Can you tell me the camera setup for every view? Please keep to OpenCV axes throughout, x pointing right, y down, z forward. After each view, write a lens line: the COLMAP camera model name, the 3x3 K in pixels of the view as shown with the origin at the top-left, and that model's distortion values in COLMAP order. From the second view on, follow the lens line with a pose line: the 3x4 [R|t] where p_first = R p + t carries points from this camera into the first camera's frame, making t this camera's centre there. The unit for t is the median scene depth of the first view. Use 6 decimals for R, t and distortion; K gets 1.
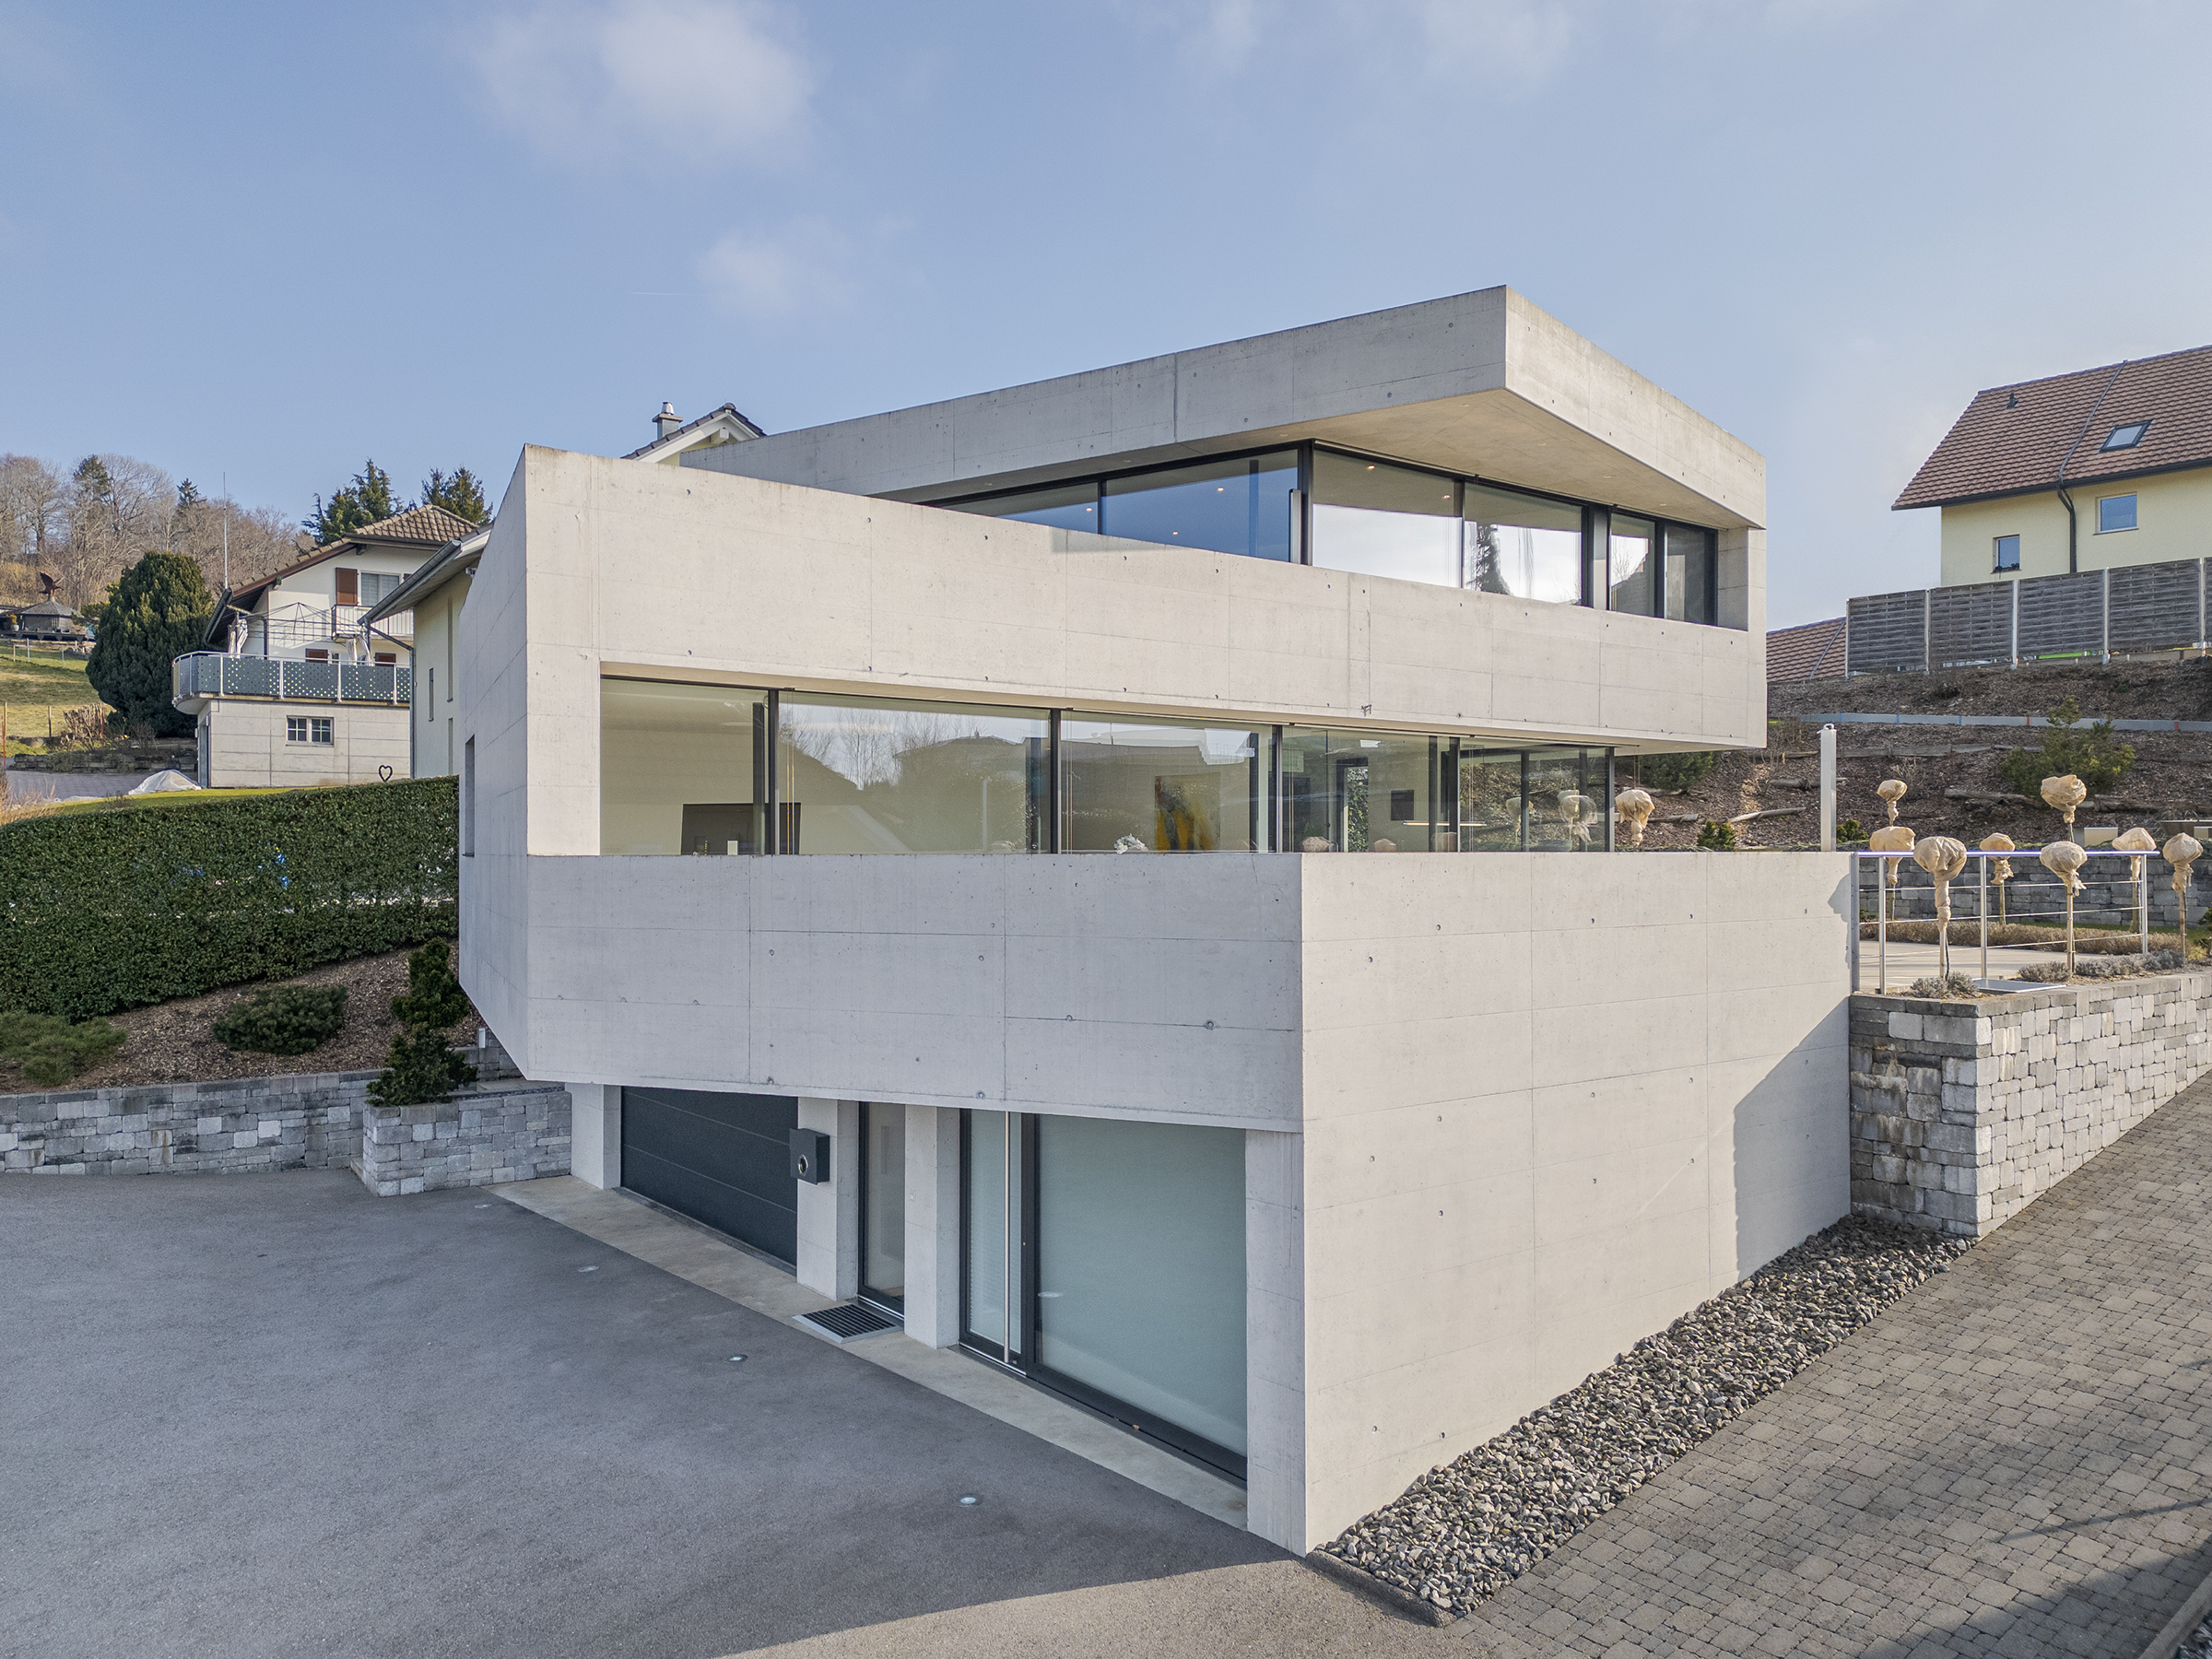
lens RADIAL K [[1545.6, 0, 1106.0], [0, 1545.6, 829.5], [0, 0, 1]] dist [0.084715, -0.075188]
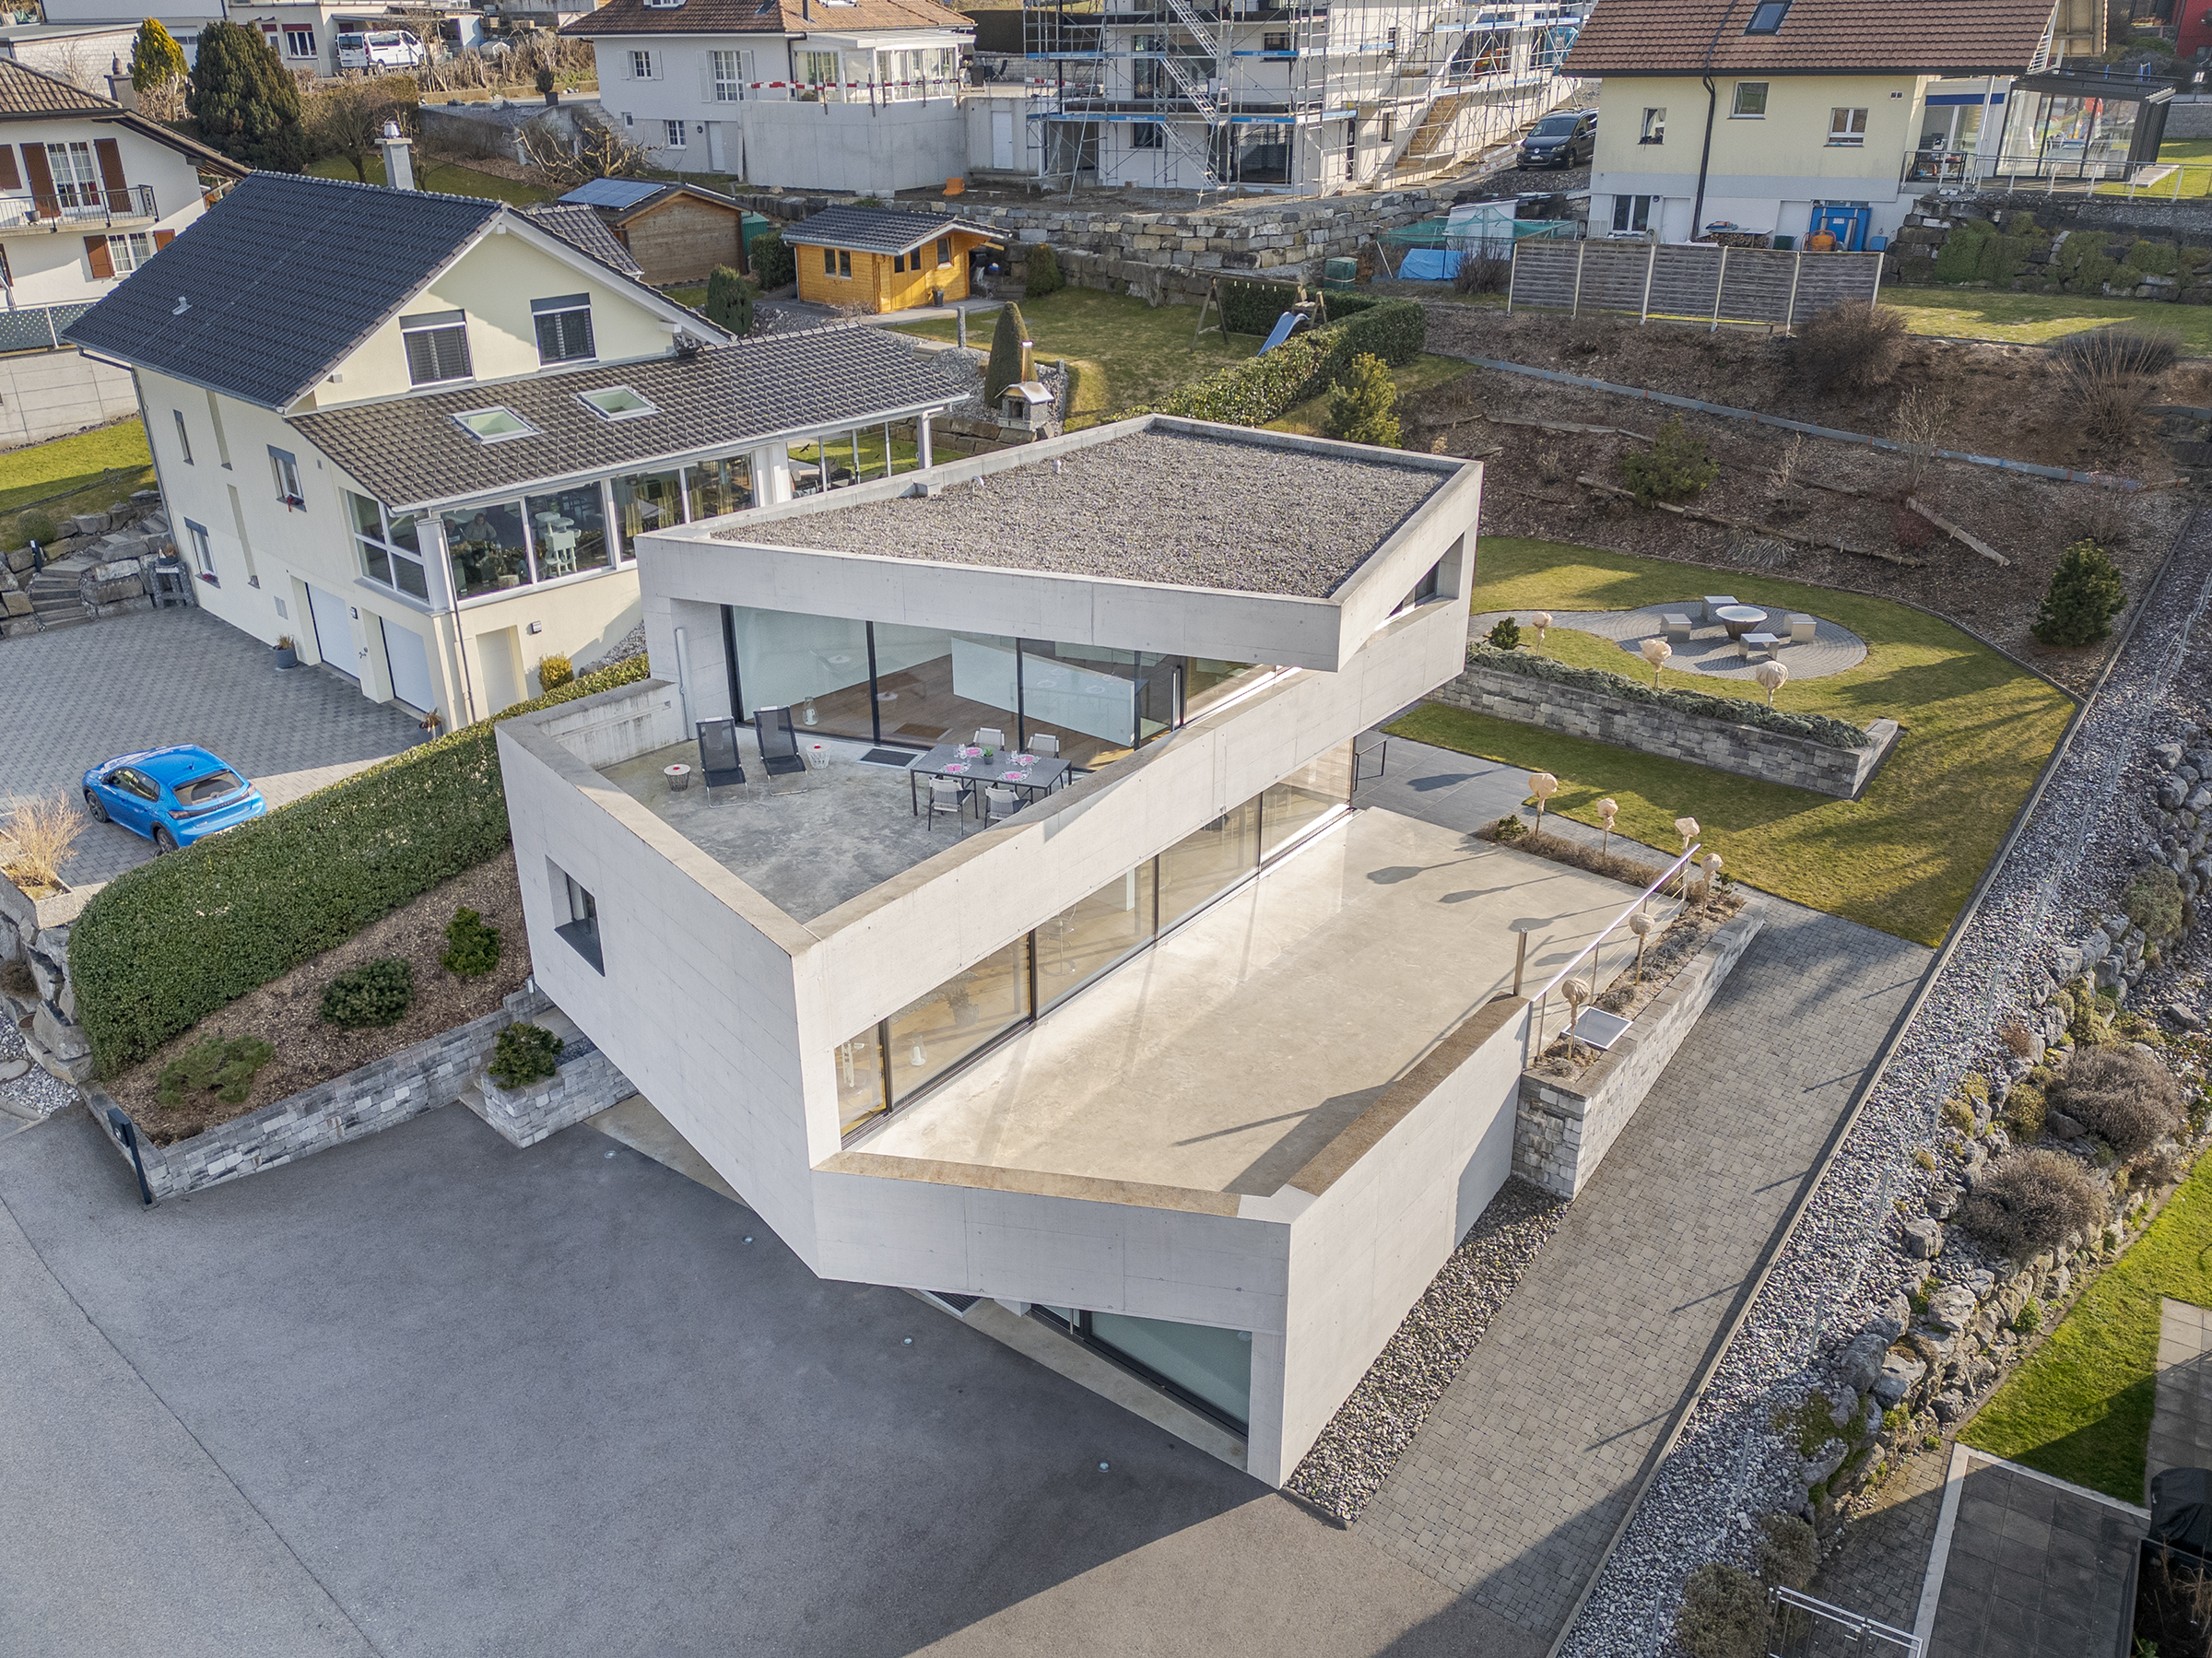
lens RADIAL K [[1610.6, 0, 1063.2], [0, 1610.6, 782.5], [0, 0, 1]] dist [0.076961, -0.065922]
pose [[0.977512, -0.094247, 0.188650, -0.236281], [0.014154, 0.921879, 0.387219, -0.624476], [-0.210406, -0.375841, 0.902482, -0.286987]]
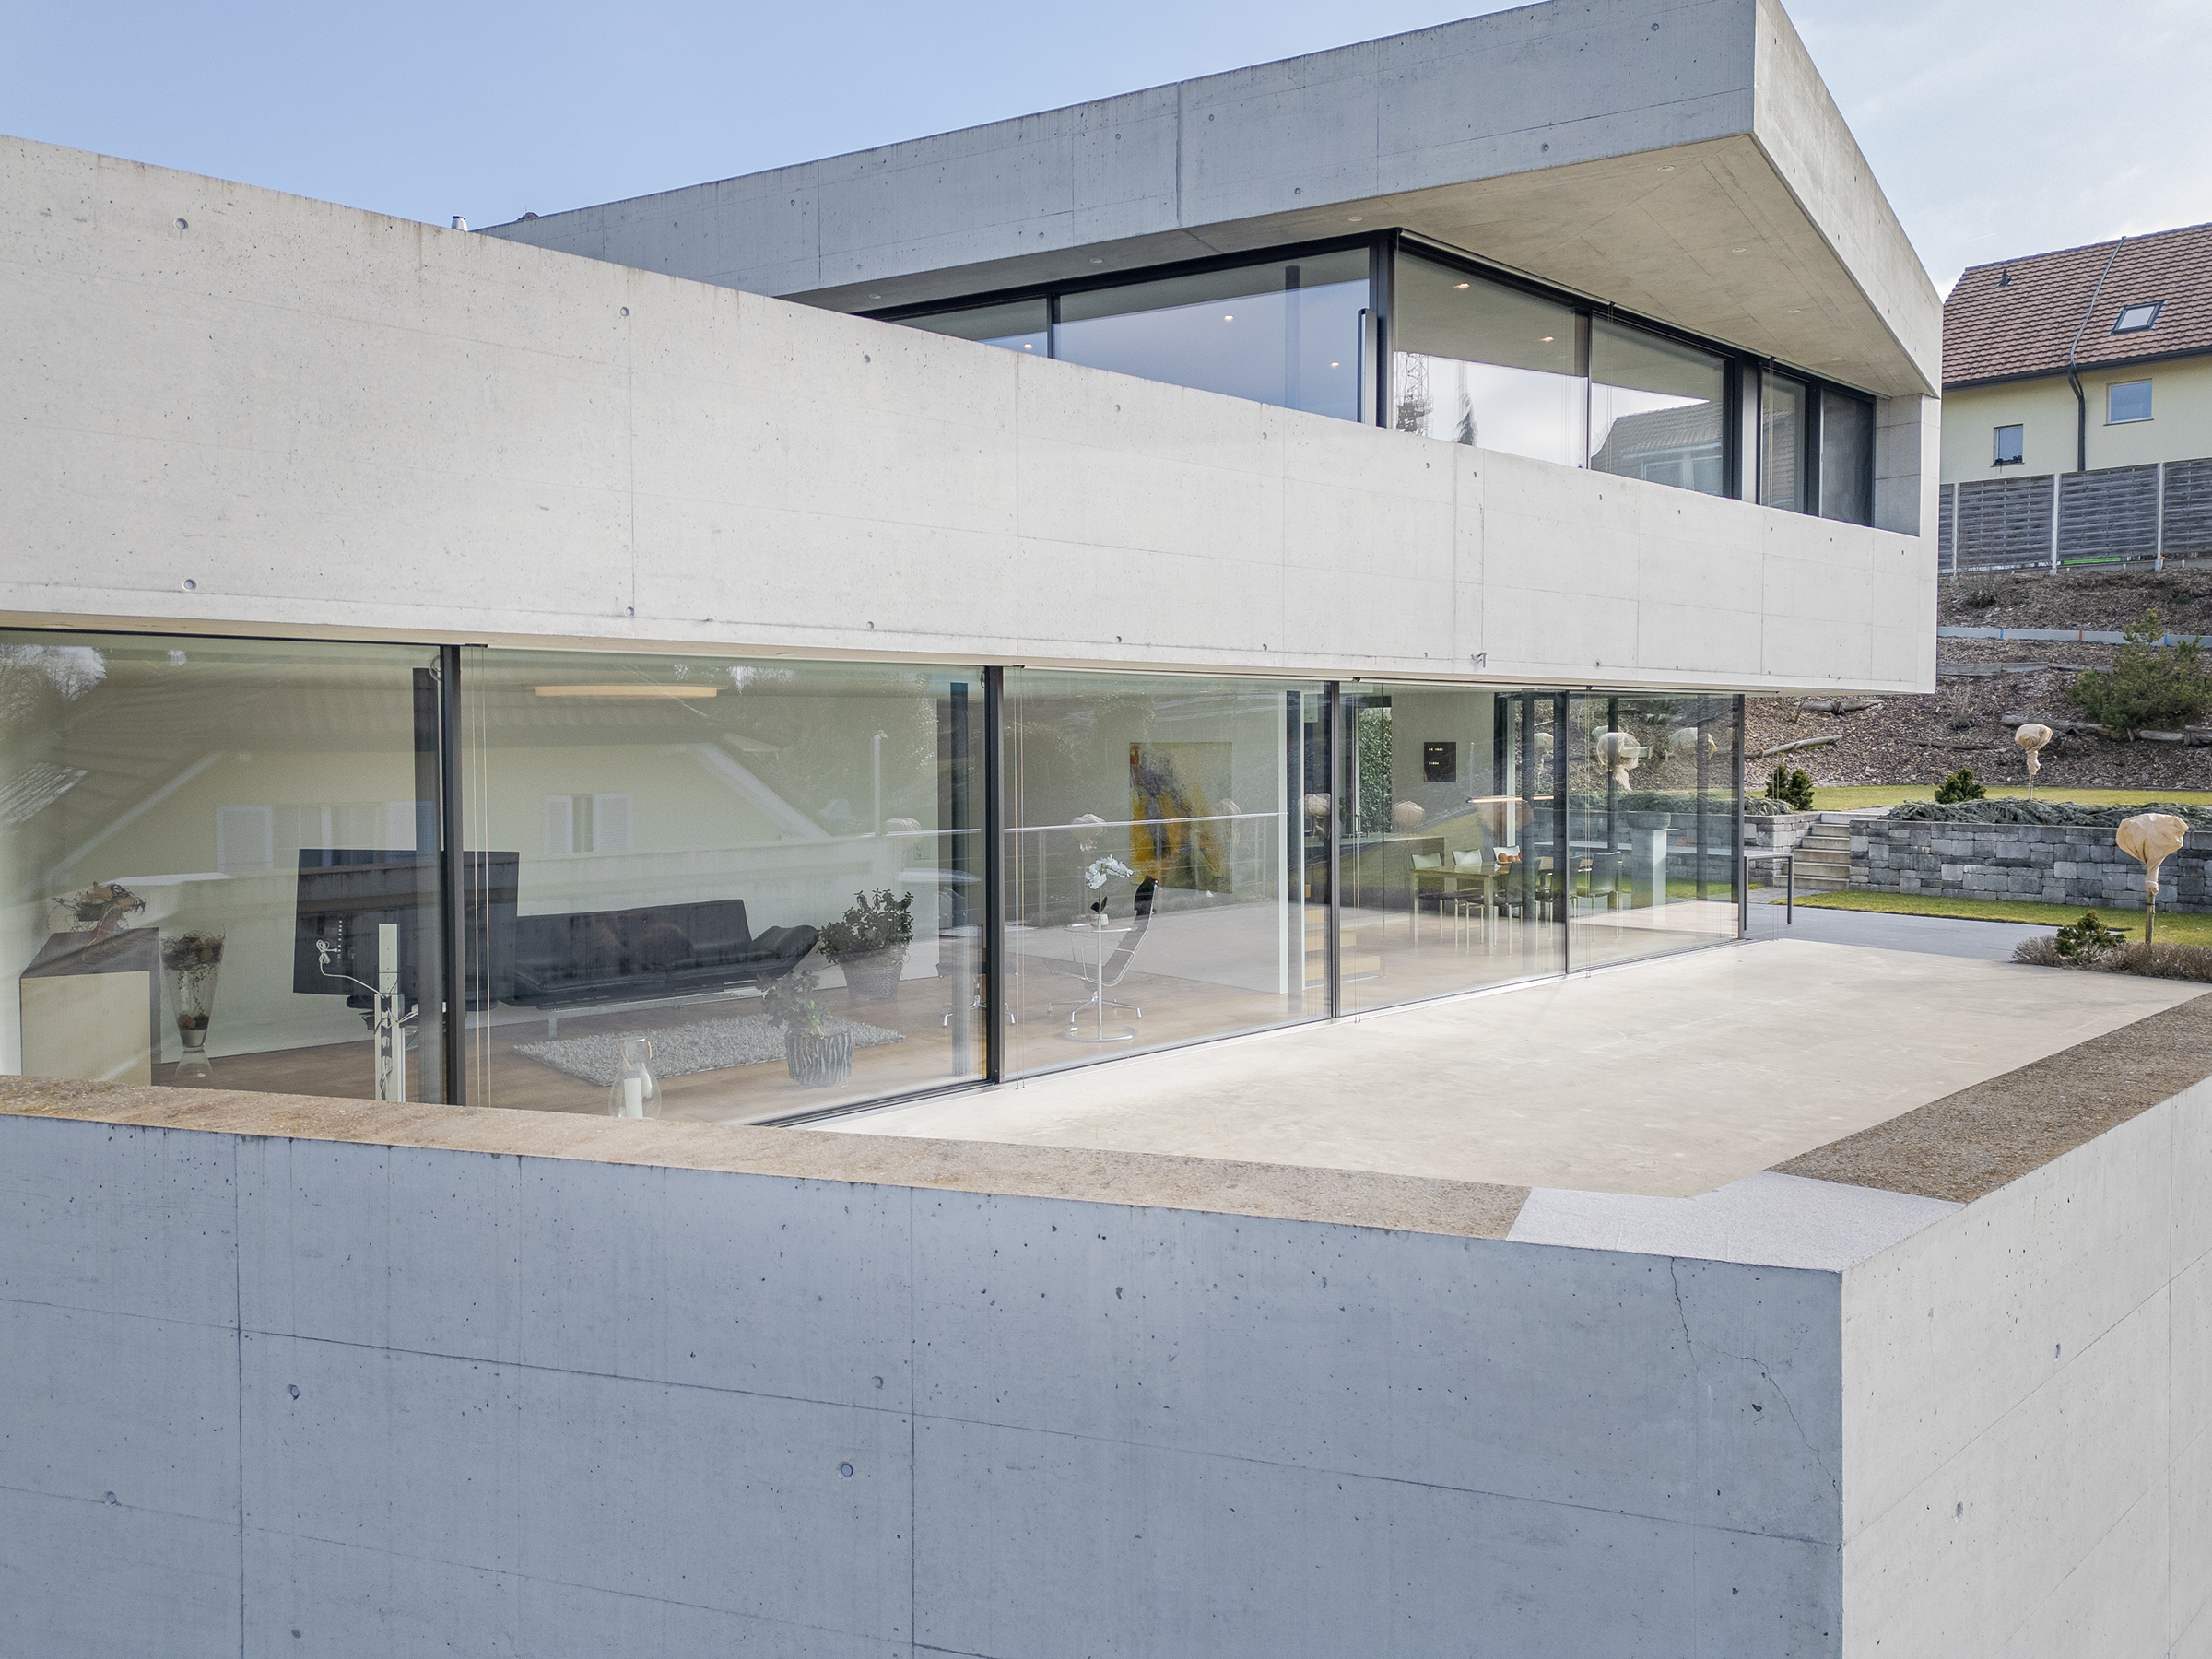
lens RADIAL K [[1608.2, 0, 1179.7], [0, 1608.2, 767.7], [0, 0, 1]] dist [0.074941, -0.061278]
pose [[0.994485, -0.005050, 0.104759, -0.022051], [0.002164, 0.999616, 0.027640, -0.047484], [-0.104859, -0.027261, 0.994113, 0.322189]]
